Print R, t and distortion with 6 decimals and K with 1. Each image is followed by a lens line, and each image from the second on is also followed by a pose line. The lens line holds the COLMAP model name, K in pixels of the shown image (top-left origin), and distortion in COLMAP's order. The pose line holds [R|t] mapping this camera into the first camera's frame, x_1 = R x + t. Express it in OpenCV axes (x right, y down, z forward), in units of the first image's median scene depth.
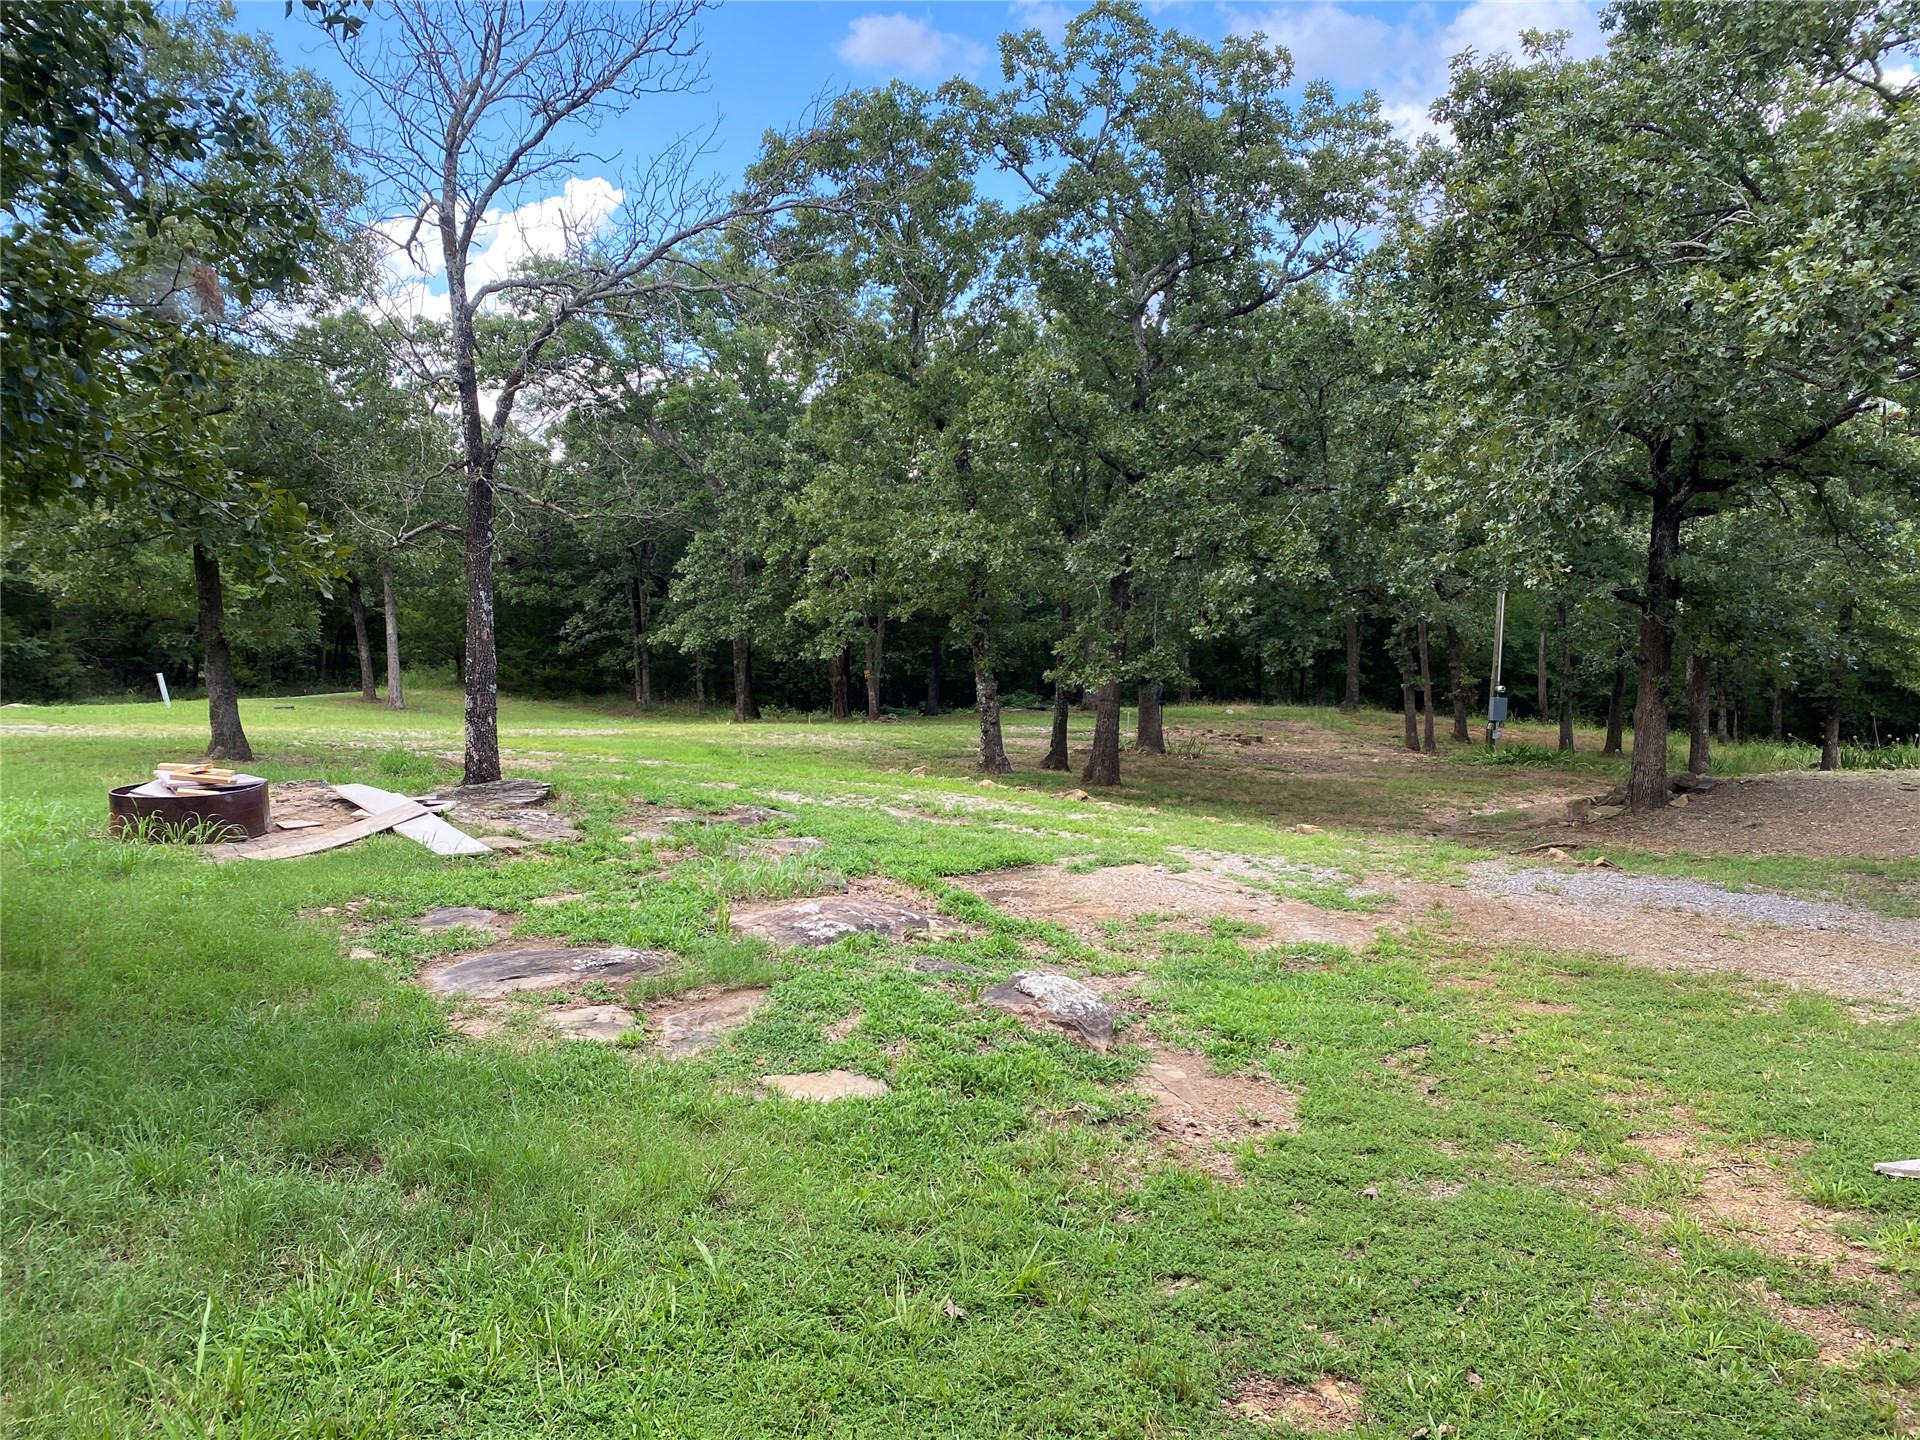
lens RADIAL K [[1486.6, 0, 961.4], [0, 1486.6, 756.5], [0, 0, 1]] dist [0.011543, -0.007059]
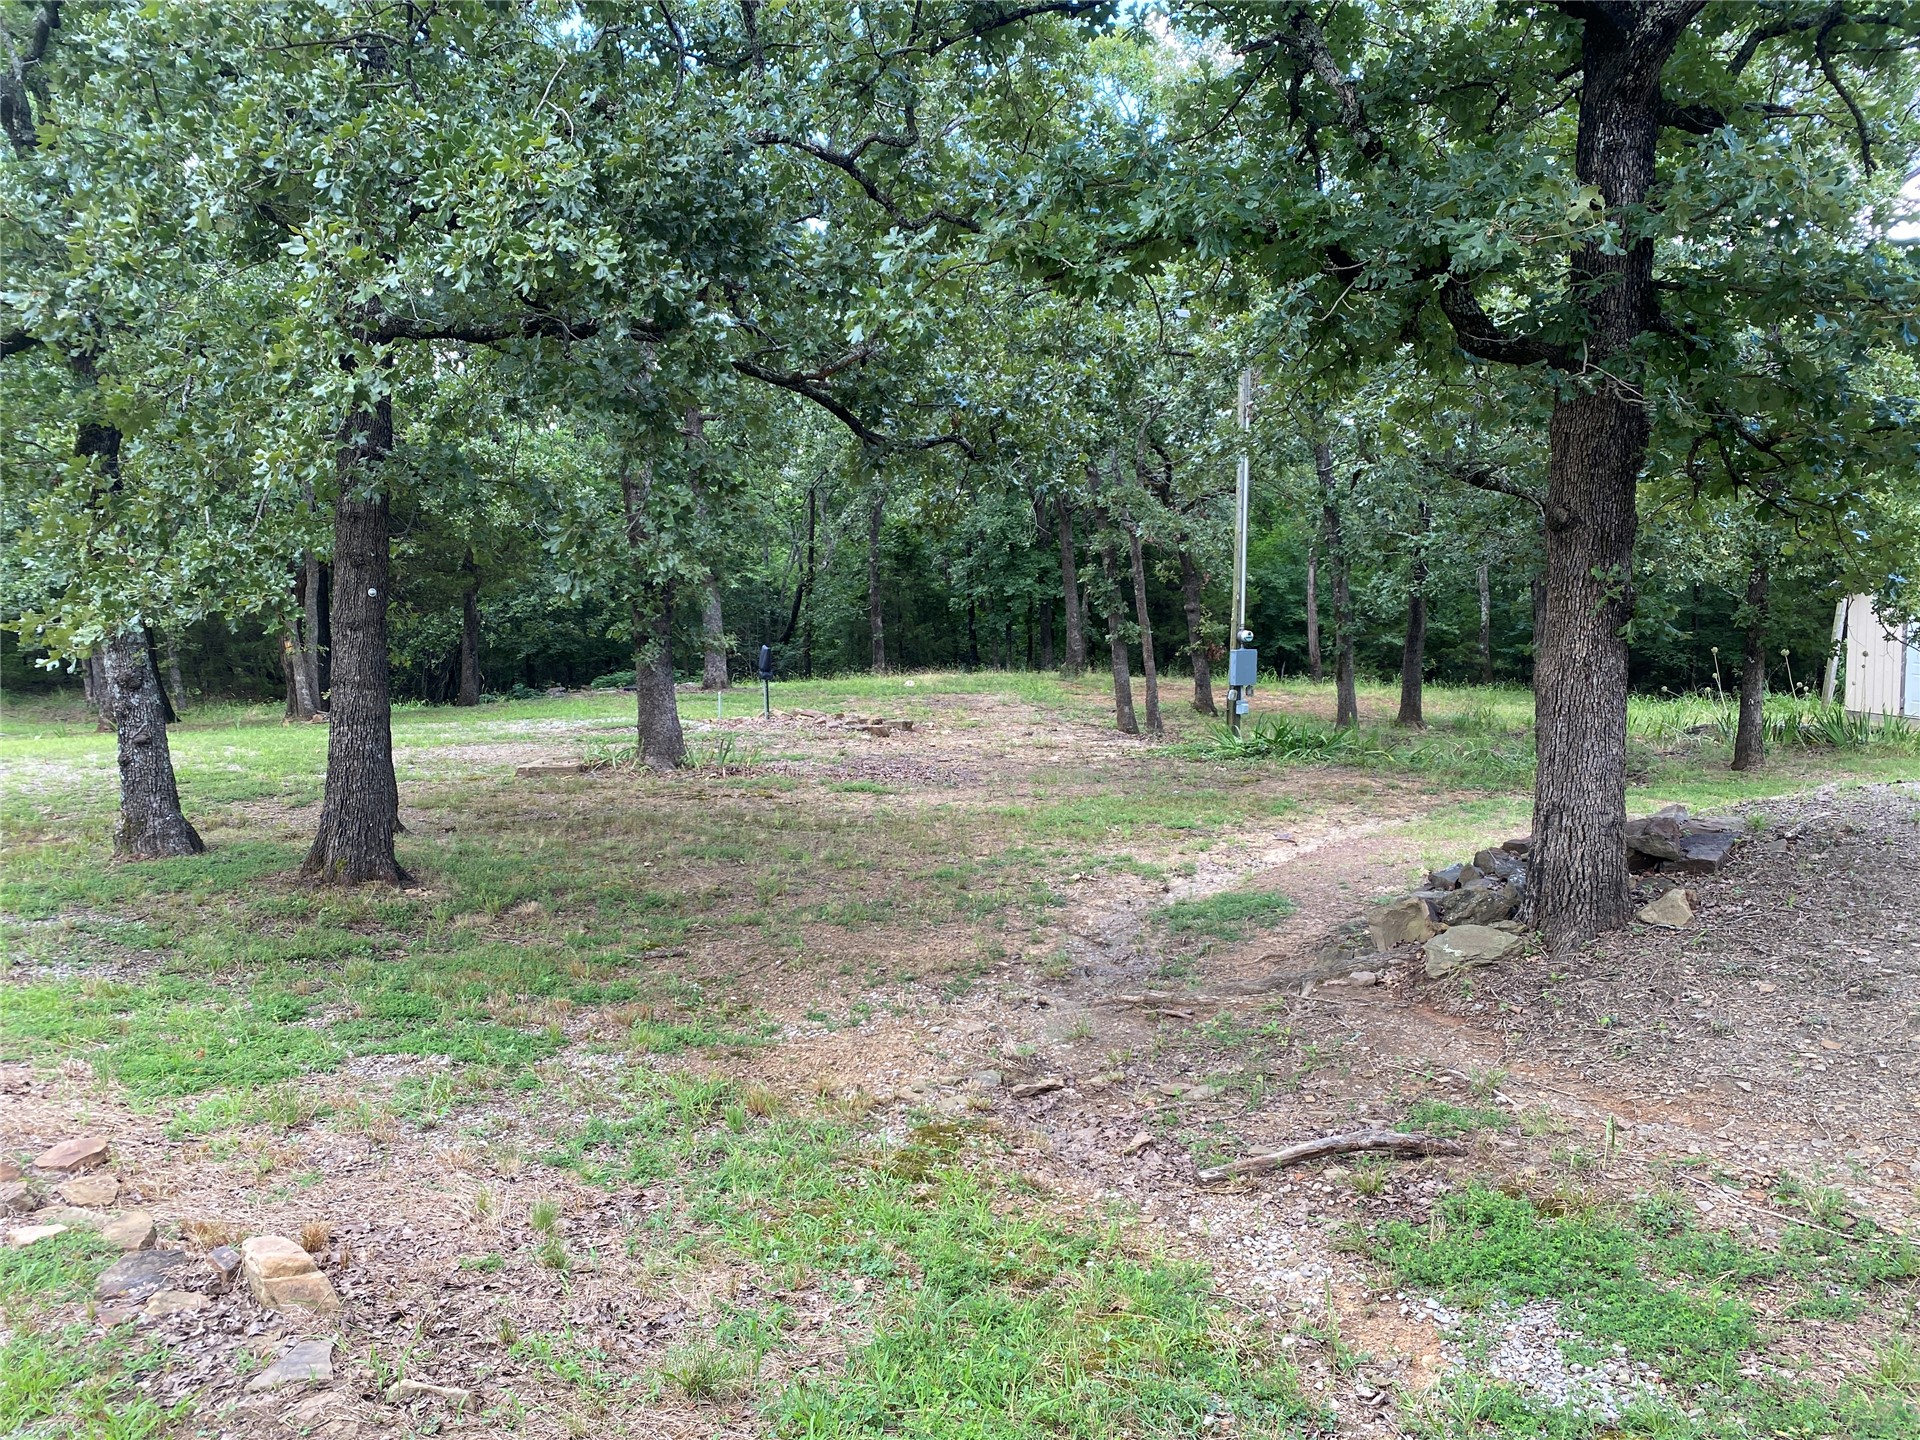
lens RADIAL K [[1440.2, 0, 960.0], [0, 1440.2, 720.0], [0, 0, 1]] dist [0.062509, -0.006231]
pose [[0.991113, -0.041543, 0.126365, 0.146417], [0.042000, 0.999117, -0.000949, -0.012475], [-0.126214, 0.006248, 0.991983, 0.364975]]
